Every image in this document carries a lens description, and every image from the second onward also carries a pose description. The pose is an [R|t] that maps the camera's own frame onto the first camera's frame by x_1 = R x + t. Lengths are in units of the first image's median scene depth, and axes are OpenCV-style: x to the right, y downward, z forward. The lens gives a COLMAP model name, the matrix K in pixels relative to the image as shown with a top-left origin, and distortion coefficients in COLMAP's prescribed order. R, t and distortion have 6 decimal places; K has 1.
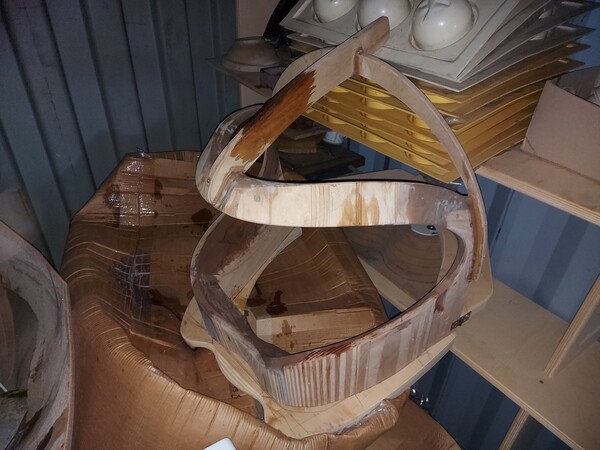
lens RADIAL K [[425.8, 0, 300.0], [0, 425.8, 225.0], [0, 0, 1]] dist [0.090351, -0.093215]
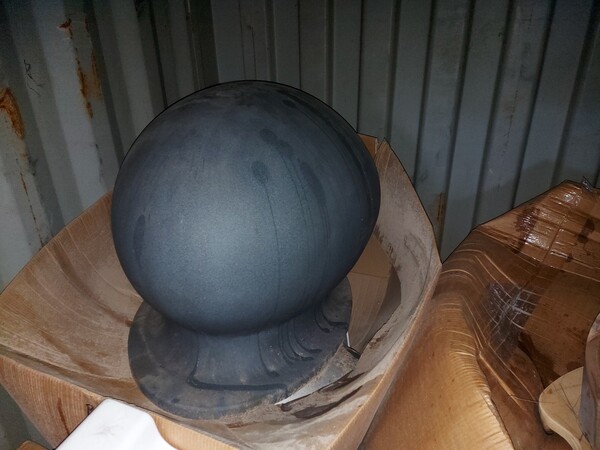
lens RADIAL K [[425.8, 0, 300.0], [0, 425.8, 225.0], [0, 0, 1]] dist [0.090351, -0.093215]
pose [[0.571995, 0.304823, -0.761515, -0.027709], [-0.429712, 0.902151, 0.038349, 0.092290], [0.698692, 0.305297, 0.647012, 0.110371]]
